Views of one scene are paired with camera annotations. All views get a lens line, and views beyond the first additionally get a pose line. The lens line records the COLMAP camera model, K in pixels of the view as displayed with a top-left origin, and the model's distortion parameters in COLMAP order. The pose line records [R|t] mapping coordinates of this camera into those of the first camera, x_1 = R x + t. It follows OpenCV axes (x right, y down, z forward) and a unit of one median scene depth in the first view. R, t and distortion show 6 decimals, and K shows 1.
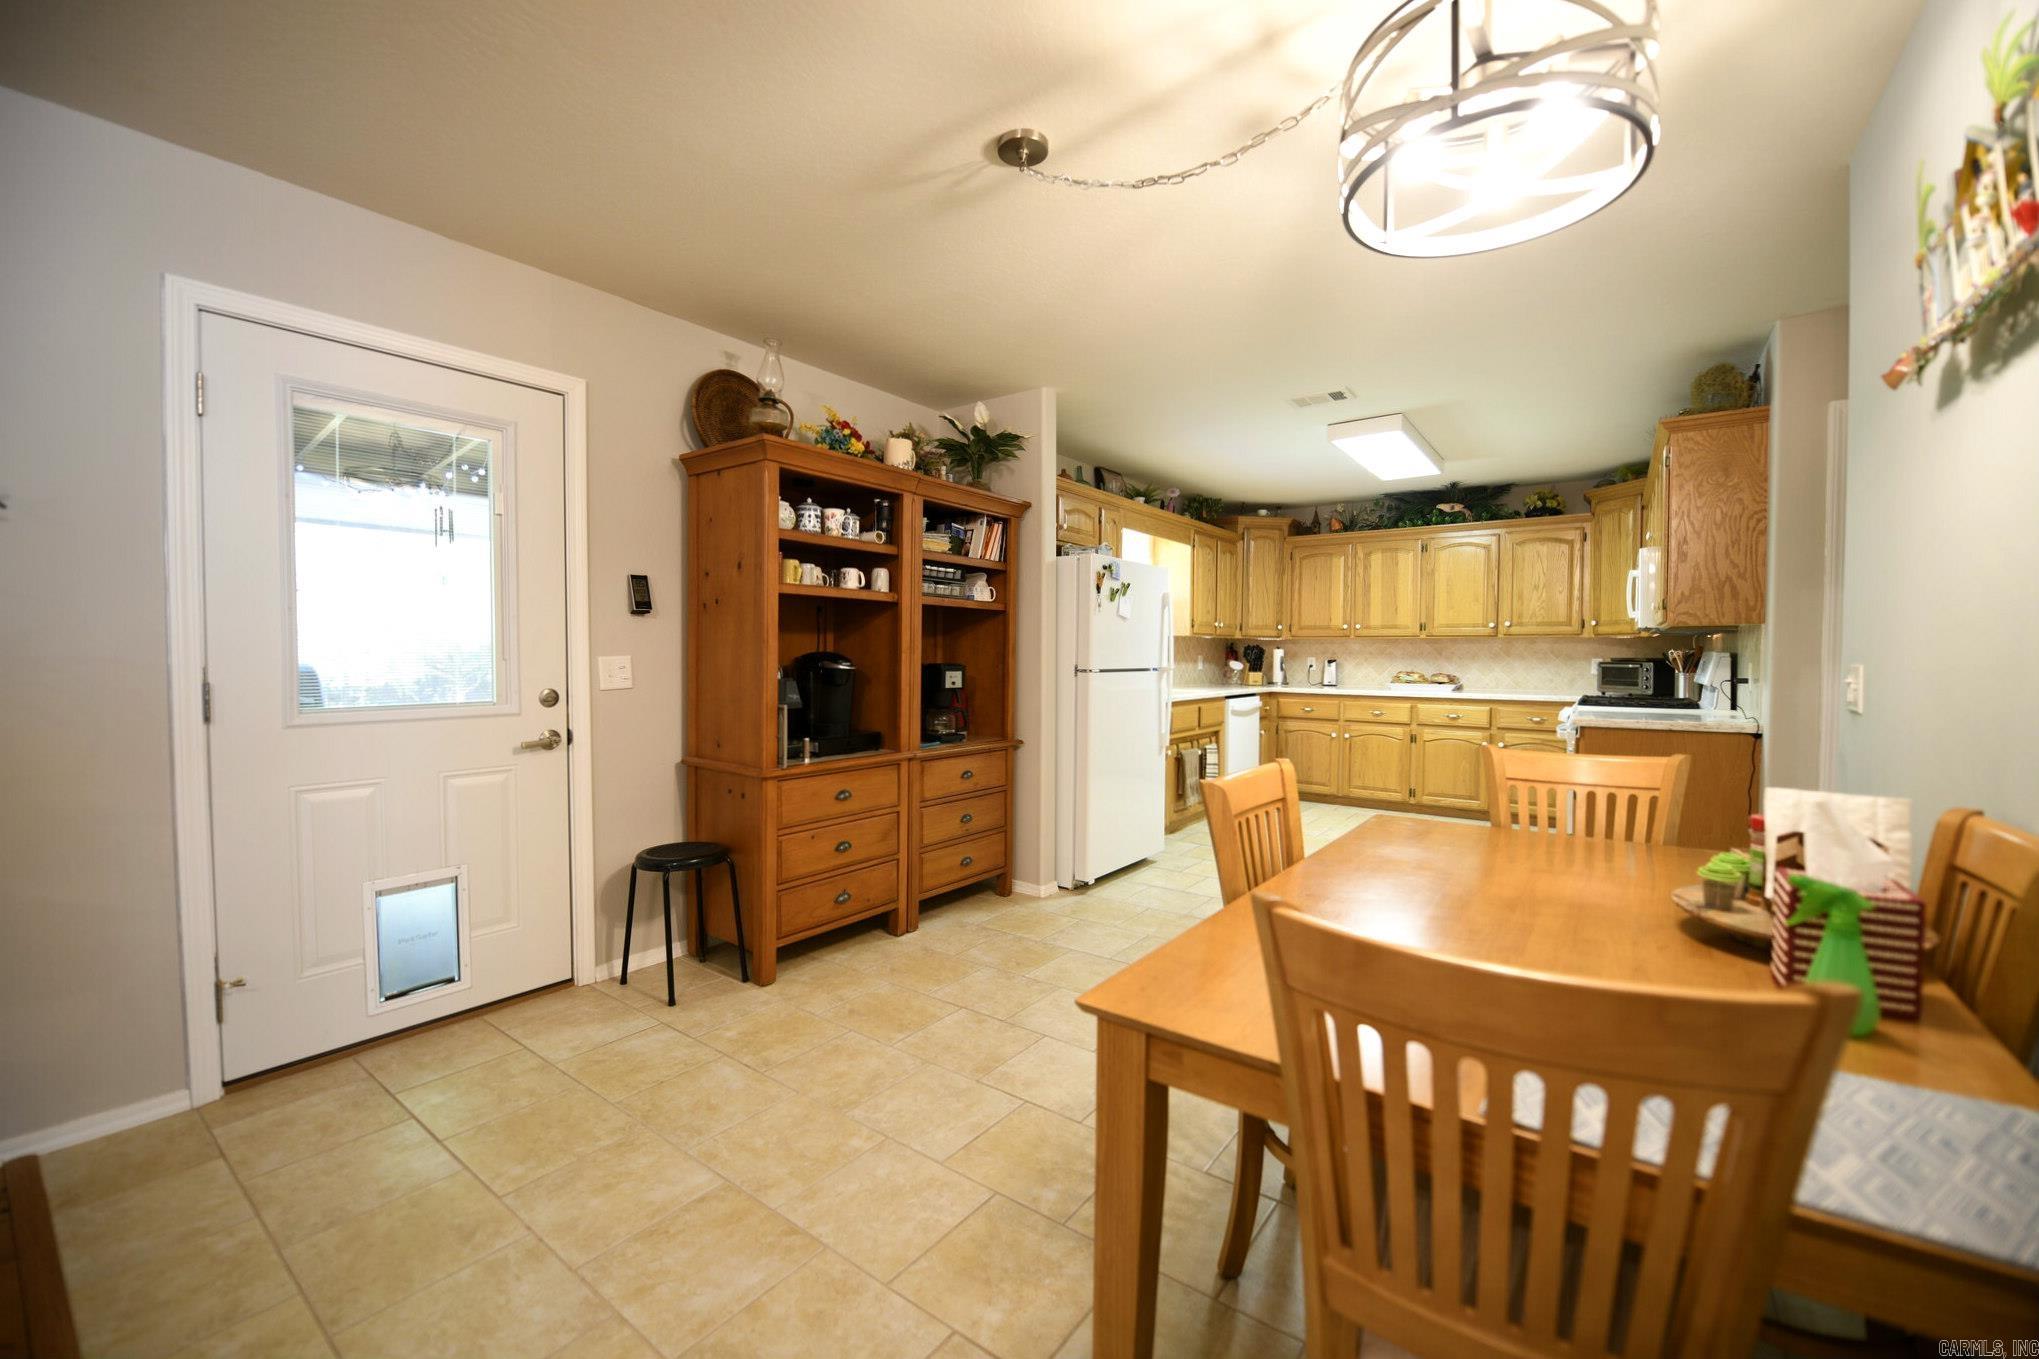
lens RADIAL K [[821.2, 0, 1015.7], [0, 821.2, 682.7], [0, 0, 1]] dist [-0.014643, -0.003084]
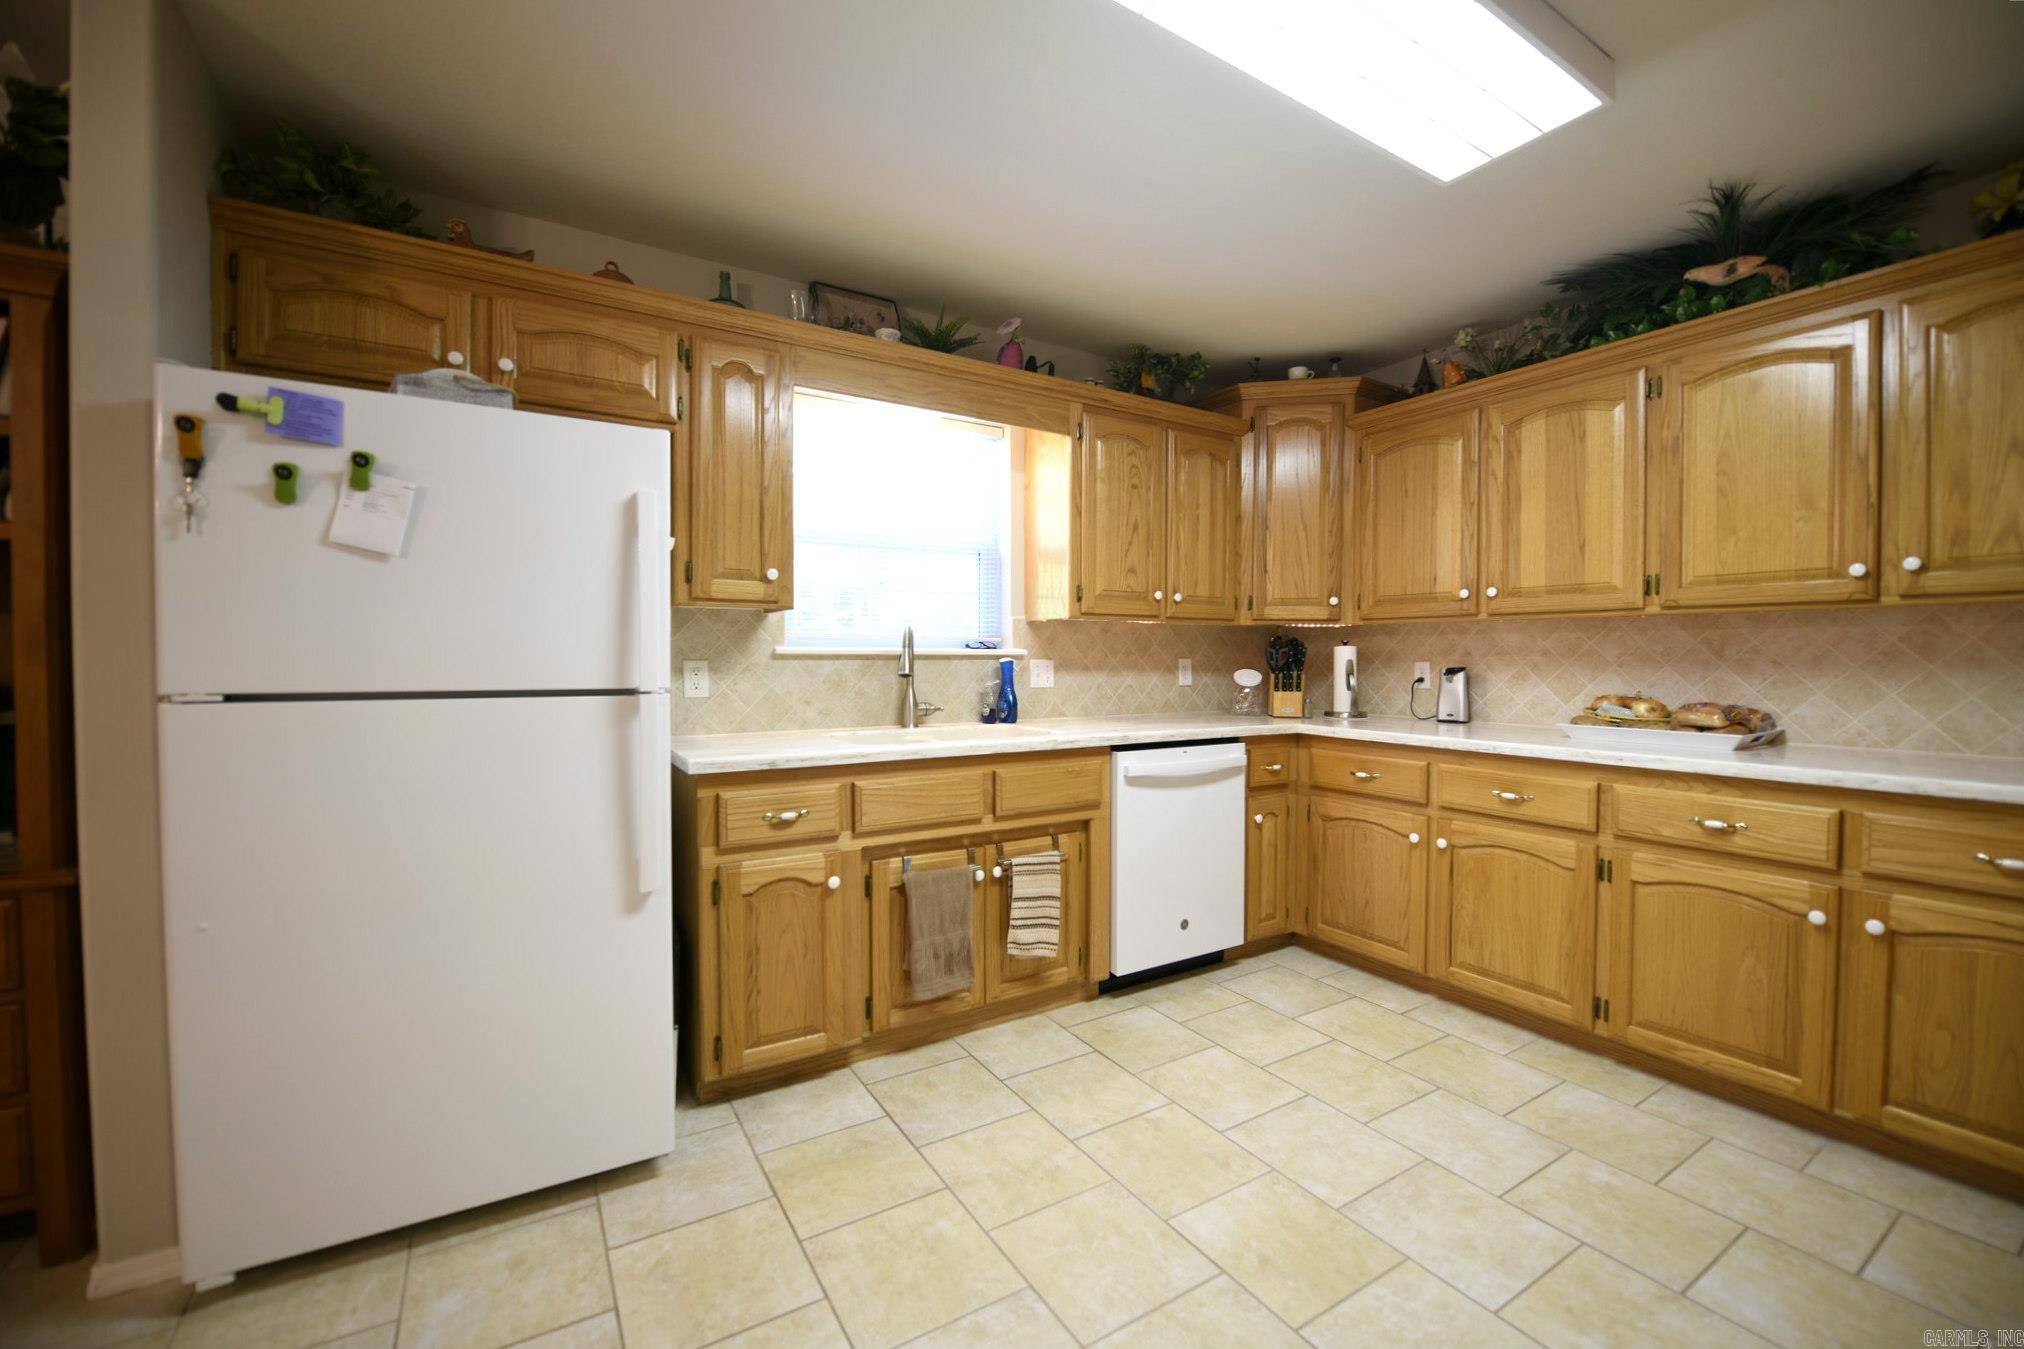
lens RADIAL K [[815.2, 0, 1014.4], [0, 815.2, 676.7], [0, 0, 1]] dist [-0.014643, -0.003084]
pose [[0.929303, 0.006447, -0.369263, 0.431371], [-0.011883, 0.999852, -0.012449, -0.018460], [0.369128, 0.015957, 0.929242, 0.633393]]
